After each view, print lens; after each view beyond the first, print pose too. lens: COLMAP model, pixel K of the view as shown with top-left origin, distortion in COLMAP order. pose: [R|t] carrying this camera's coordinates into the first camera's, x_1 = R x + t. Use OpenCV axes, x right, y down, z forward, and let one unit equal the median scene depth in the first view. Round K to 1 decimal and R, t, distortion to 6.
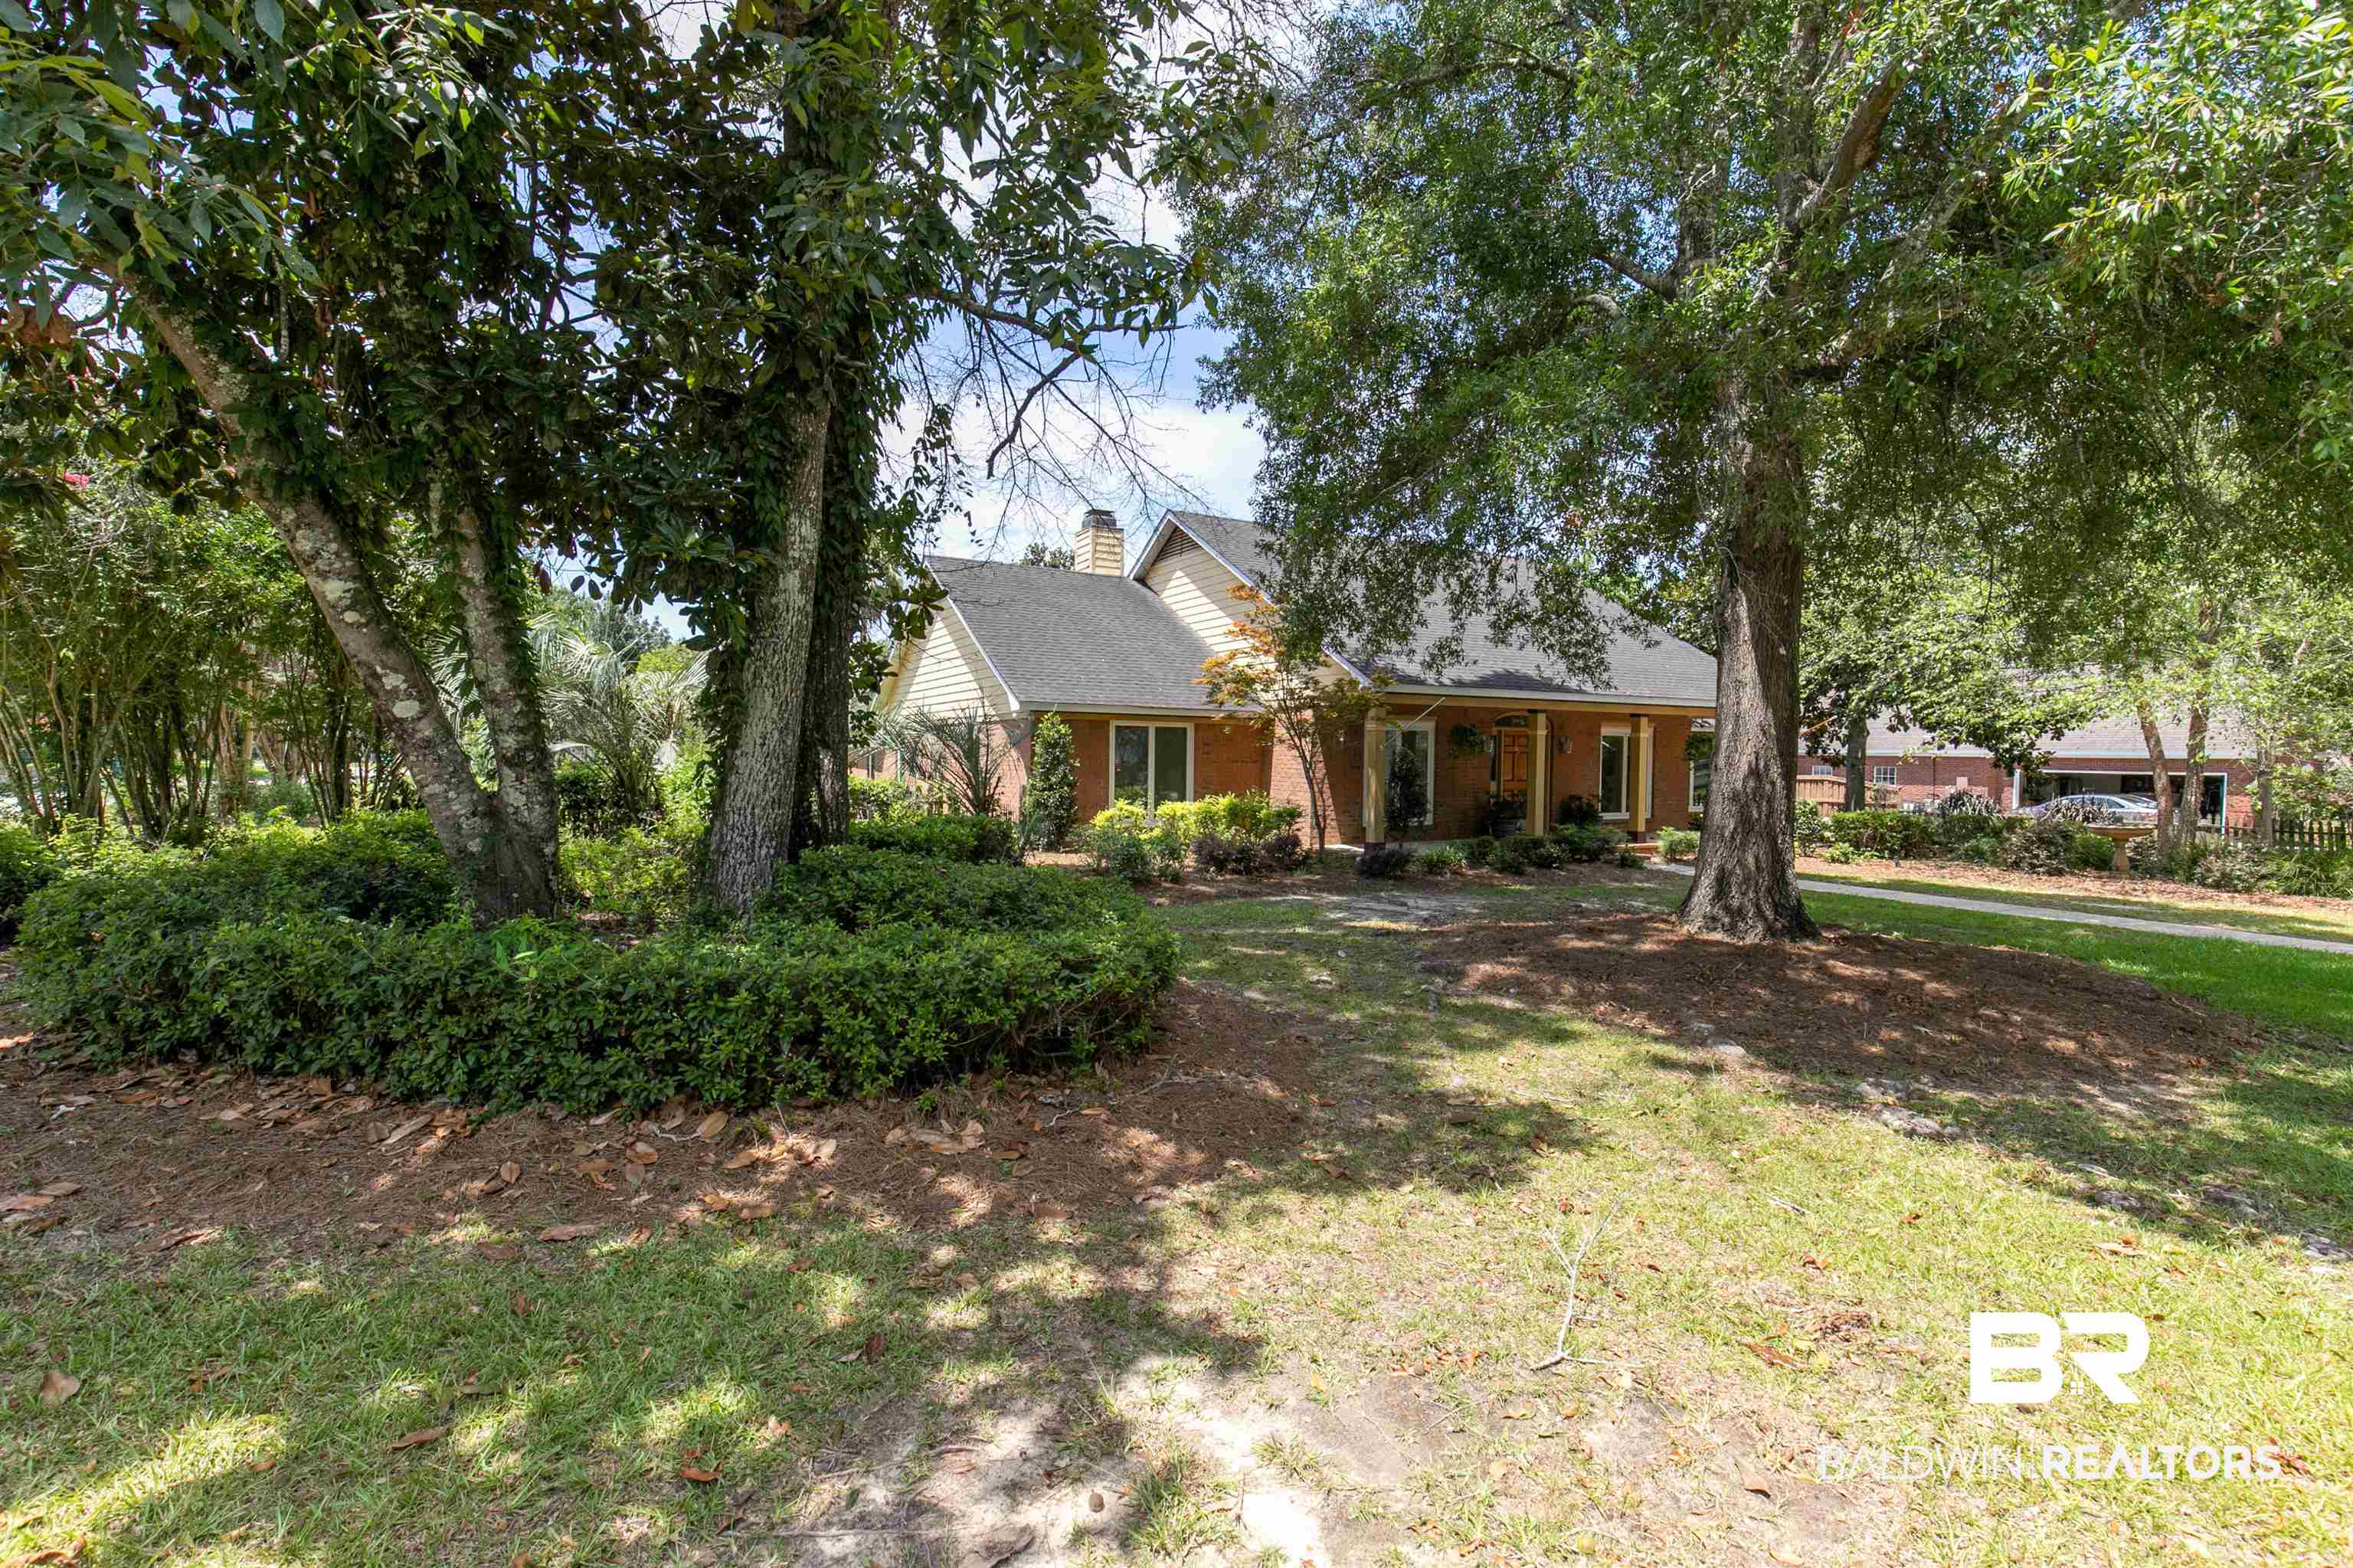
lens RADIAL K [[1062.1, 0, 1177.2], [0, 1062.1, 786.2], [0, 0, 1]] dist [0.000235, -0.000737]
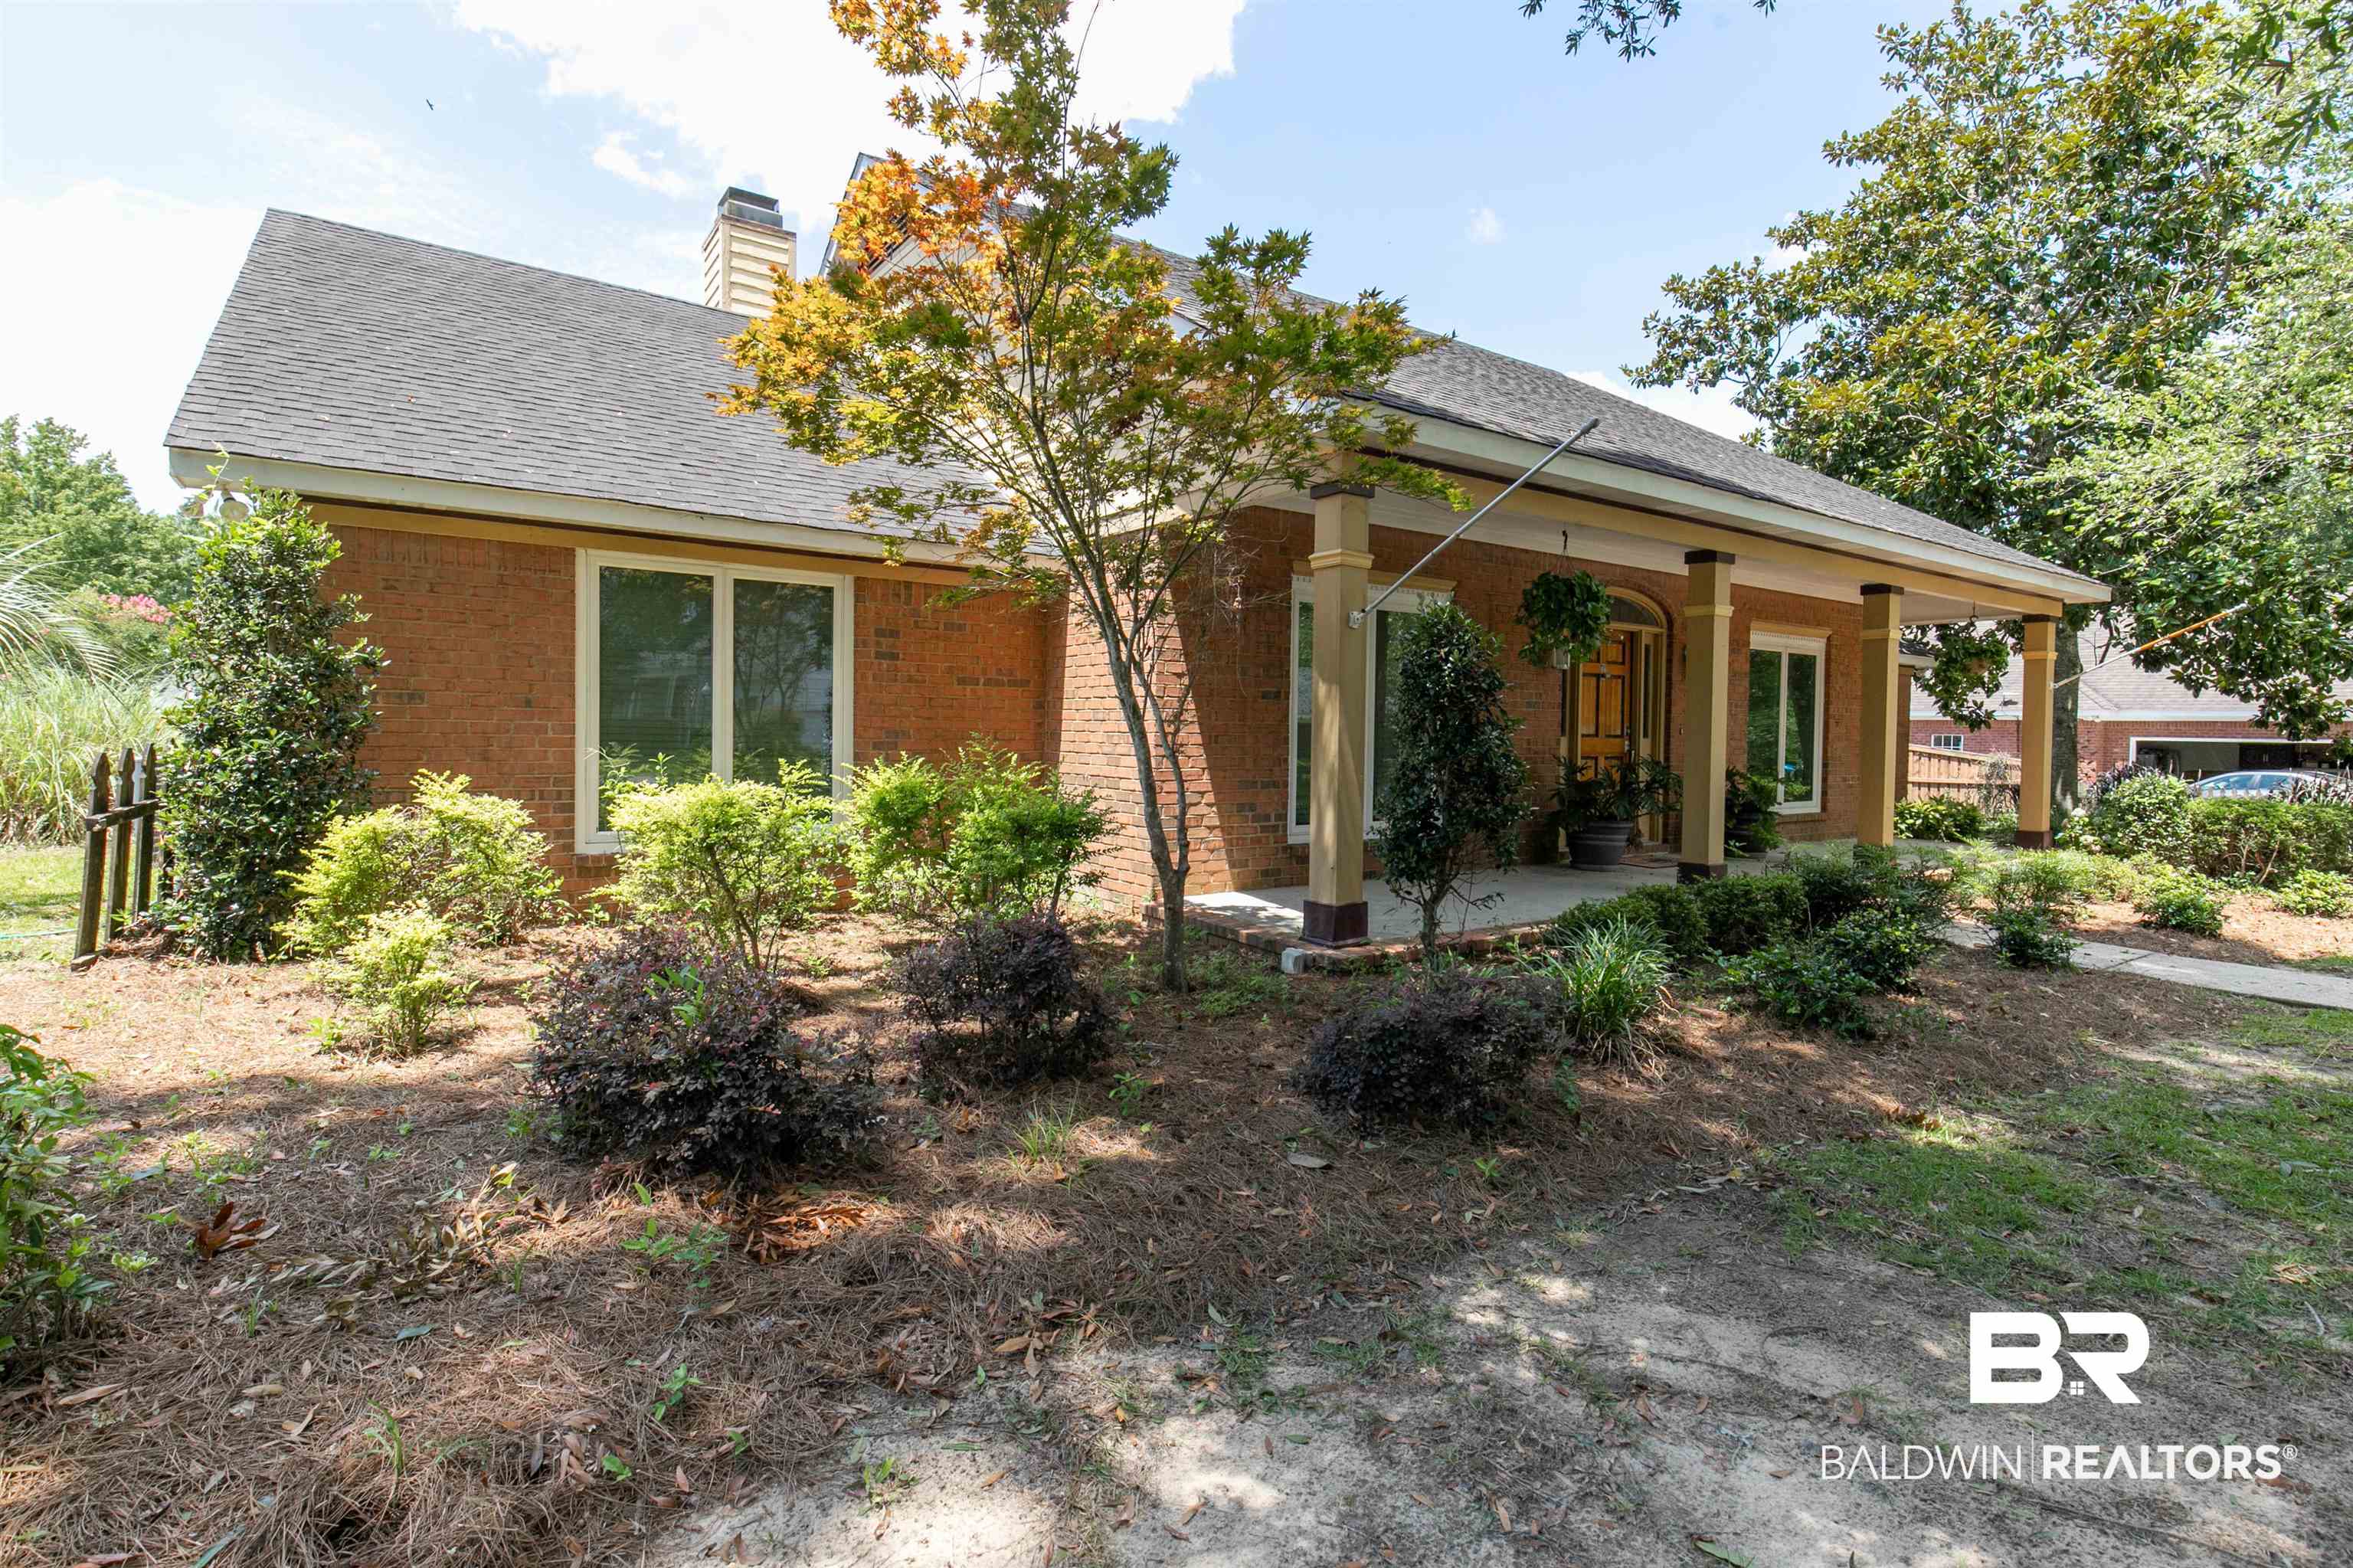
lens RADIAL K [[1062.1, 0, 1177.2], [0, 1062.1, 786.2], [0, 0, 1]] dist [0.000235, -0.000737]
pose [[0.993855, -0.001661, 0.110681, 0.094104], [-0.000714, 0.999770, 0.021413, 0.008507], [-0.110691, -0.021361, 0.993625, 0.633498]]
